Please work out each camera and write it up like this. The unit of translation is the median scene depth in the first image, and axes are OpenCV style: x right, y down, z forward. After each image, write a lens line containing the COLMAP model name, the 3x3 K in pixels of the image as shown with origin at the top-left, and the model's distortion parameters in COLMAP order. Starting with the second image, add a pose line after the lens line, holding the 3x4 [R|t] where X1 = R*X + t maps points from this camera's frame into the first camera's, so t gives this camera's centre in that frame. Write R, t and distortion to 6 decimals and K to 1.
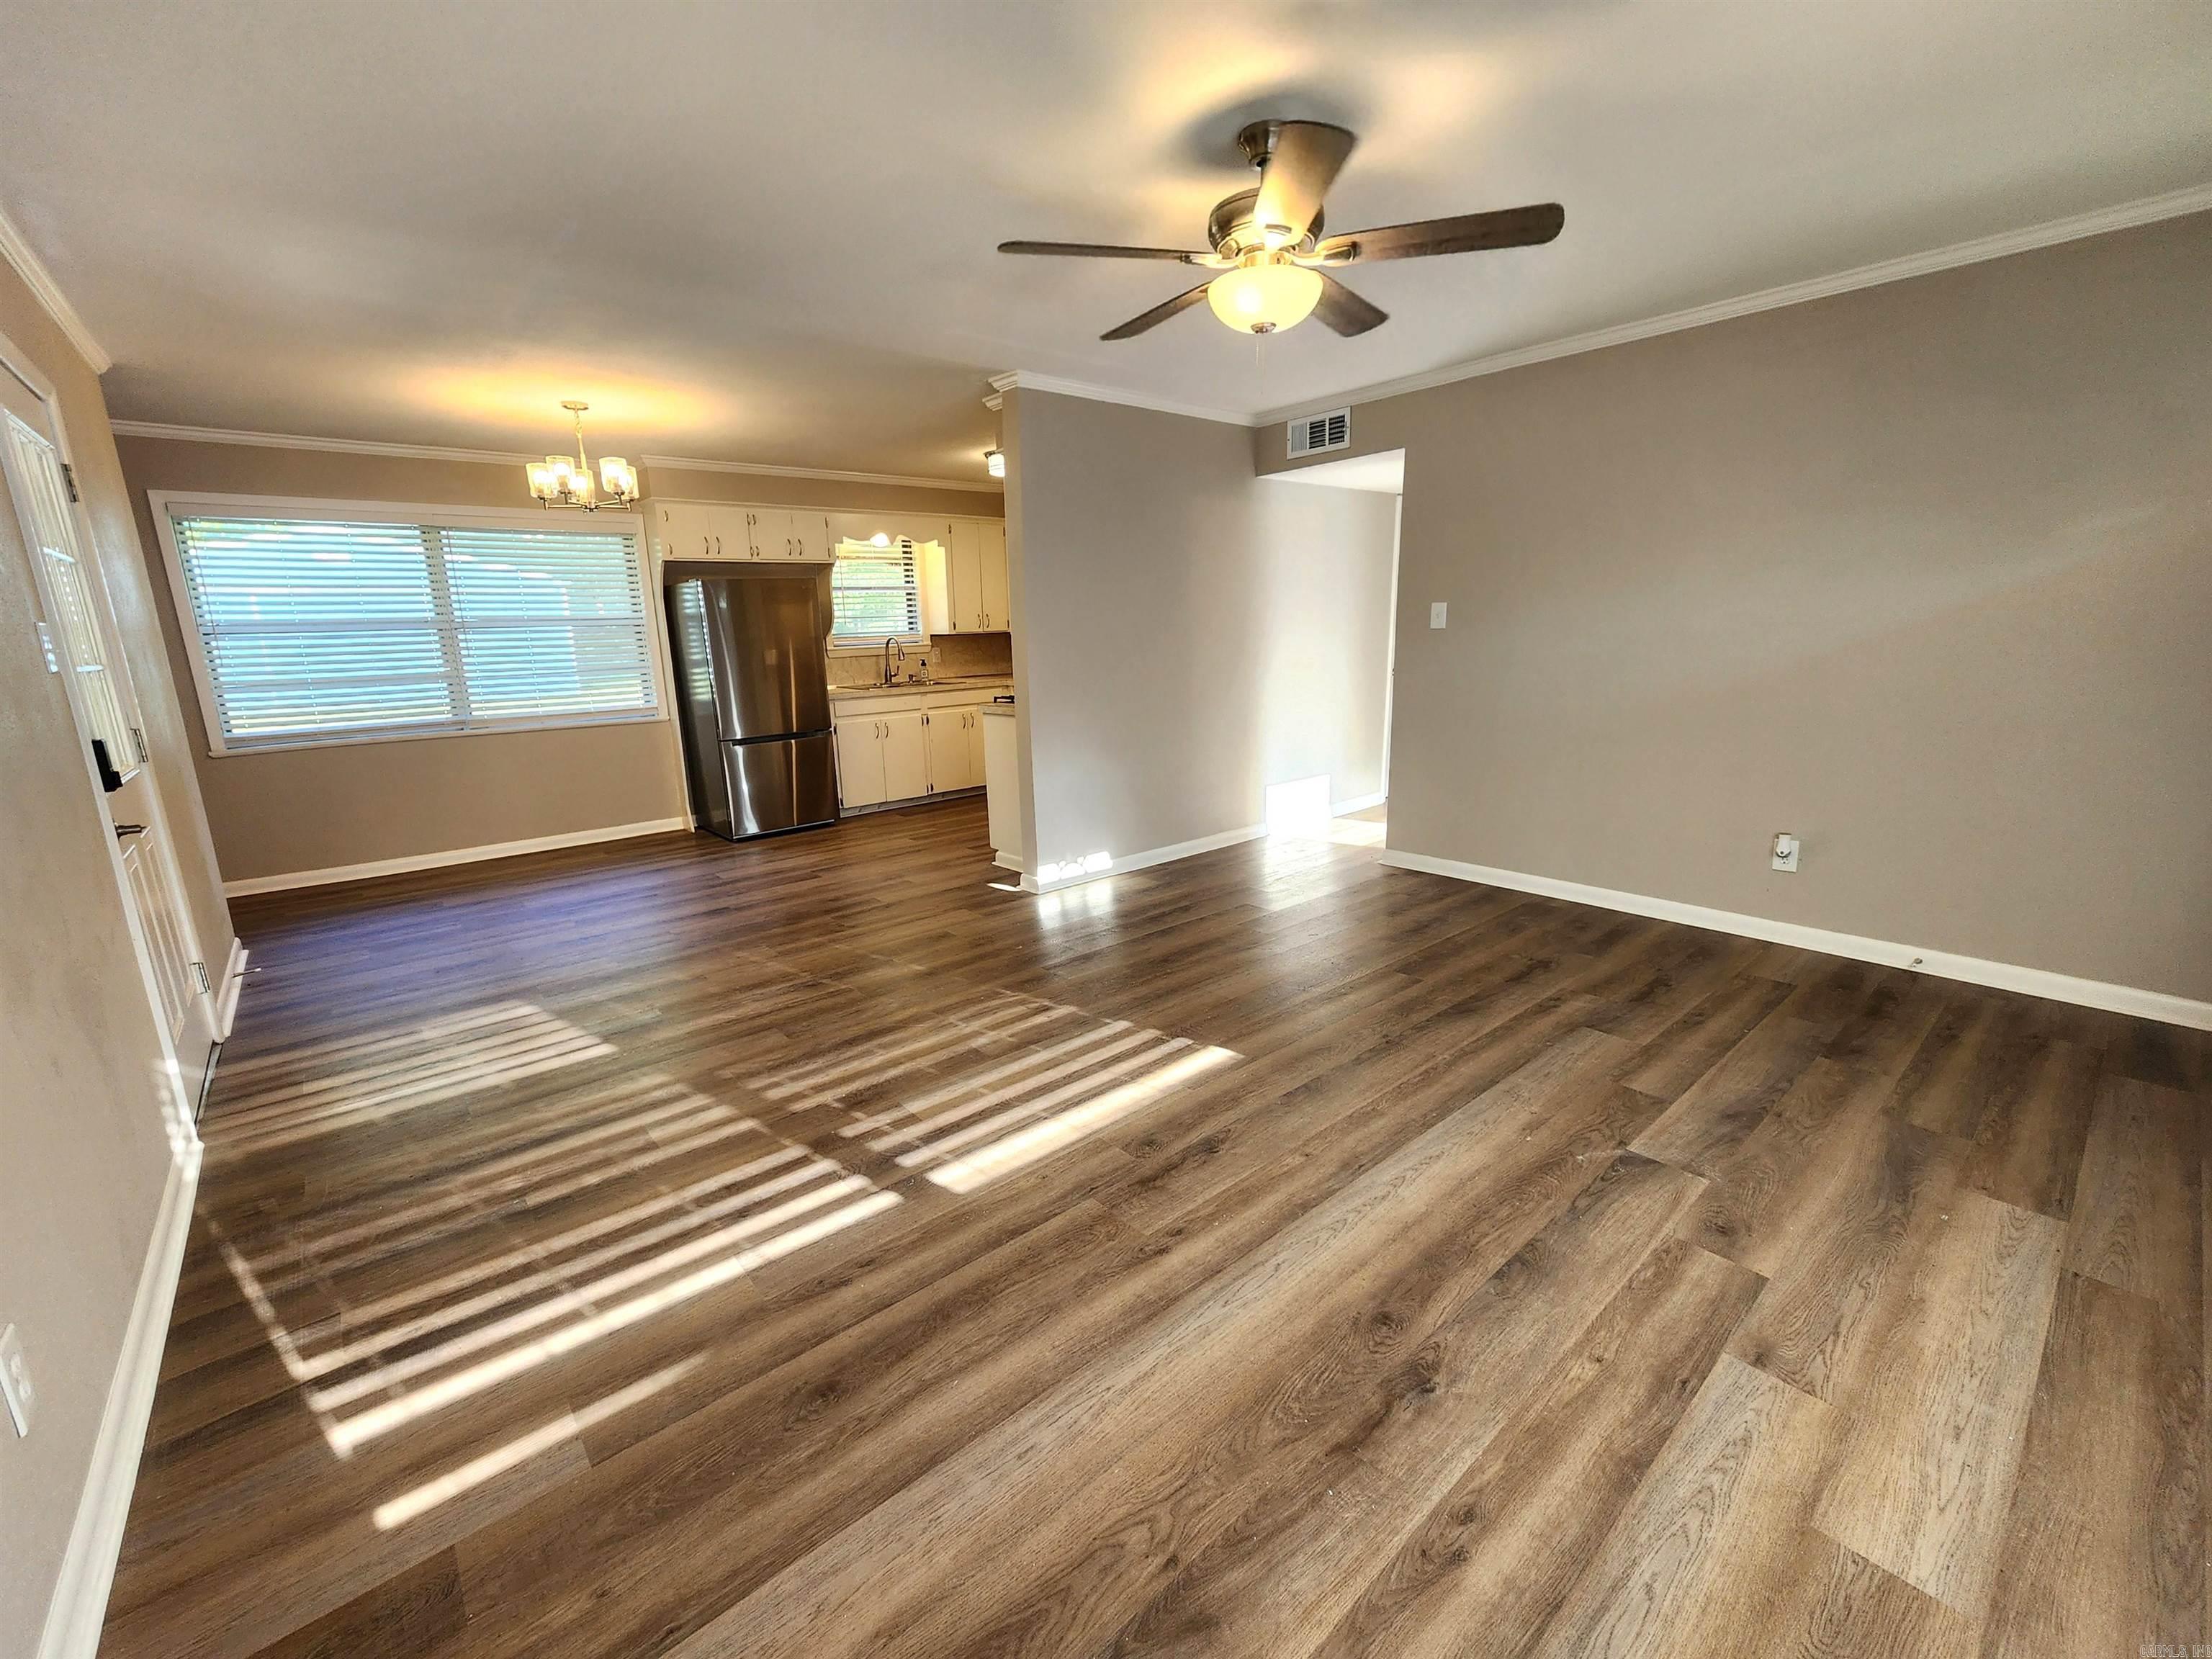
lens RADIAL K [[911.5, 0, 1098.0], [0, 911.5, 829.2], [0, 0, 1]] dist [-0.000313, 0.000782]
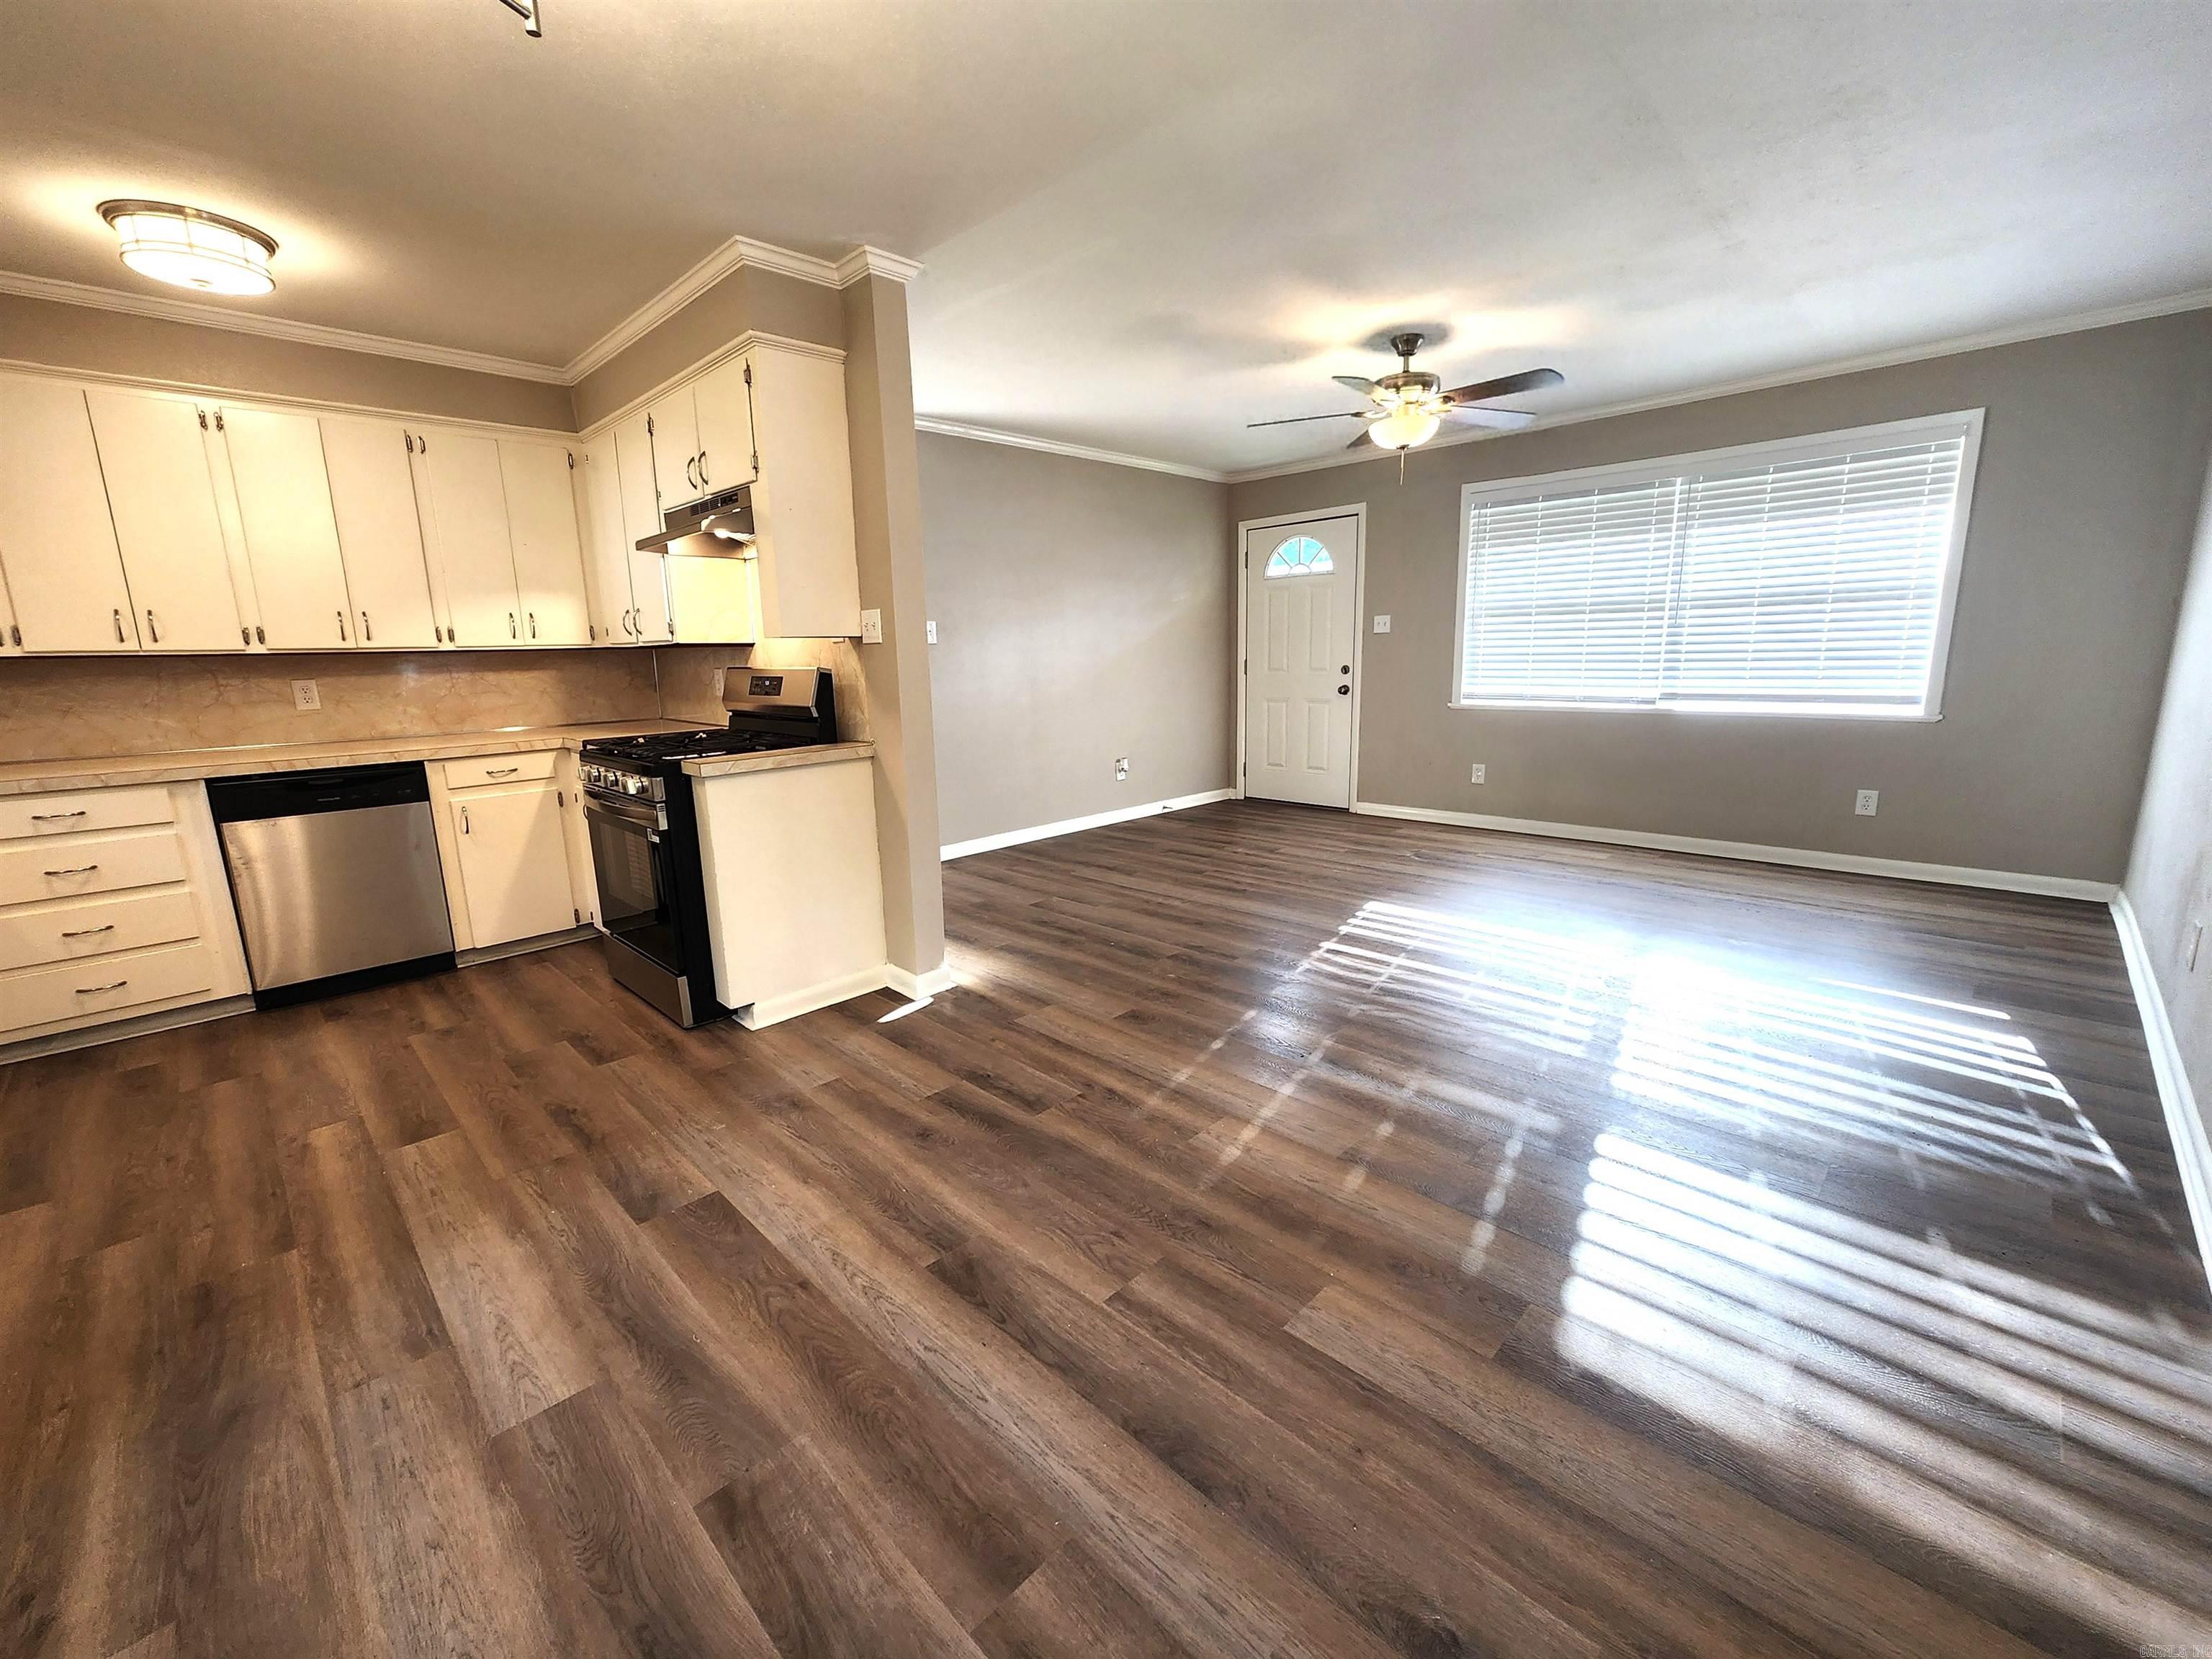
lens RADIAL K [[911.5, 0, 1091.3], [0, 911.5, 827.7], [0, 0, 1]] dist [-0.000313, 0.000782]
pose [[-0.072773, -0.169798, 0.982788, -0.532306], [0.241316, 0.953124, 0.182541, -0.109137], [-0.967714, 0.250447, -0.028387, 0.607064]]
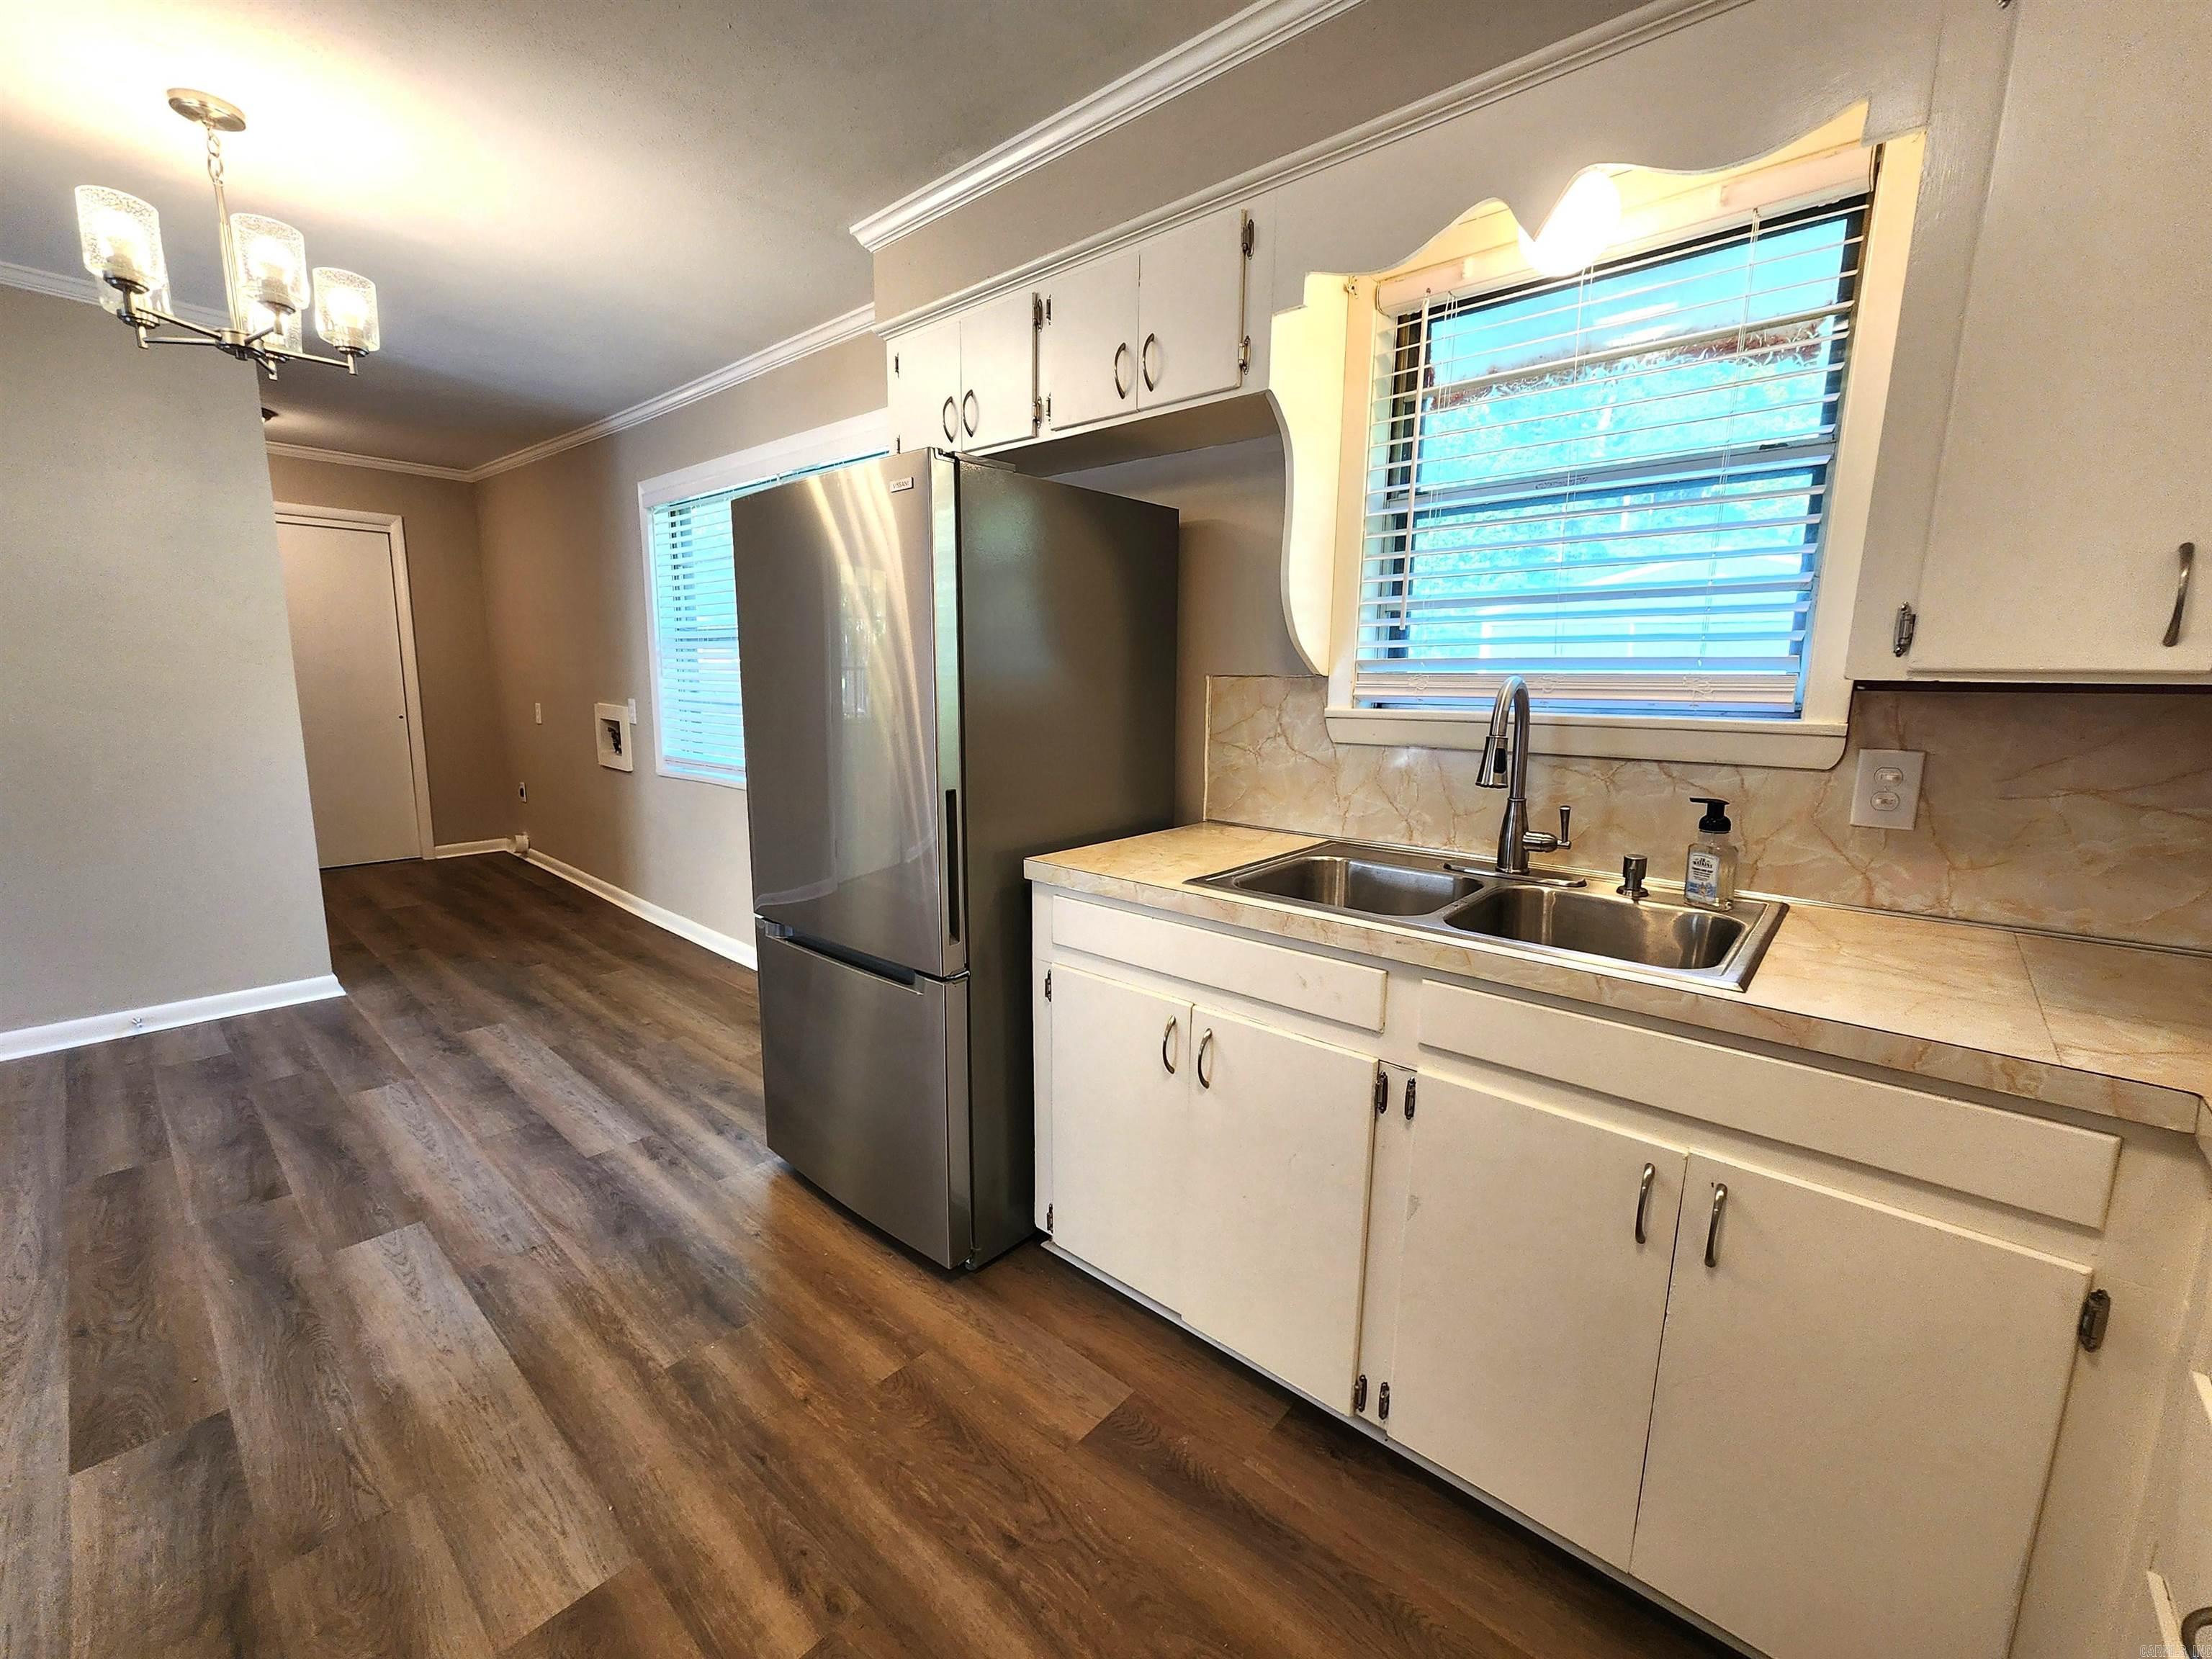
lens RADIAL K [[911.5, 0, 1097.3], [0, 911.5, 828.6], [0, 0, 1]] dist [-0.000313, 0.000782]
pose [[0.137810, 0.191285, -0.971812, -0.015618], [-0.236007, 0.959254, 0.155346, -0.197536], [0.961930, 0.207946, 0.177339, 0.919801]]
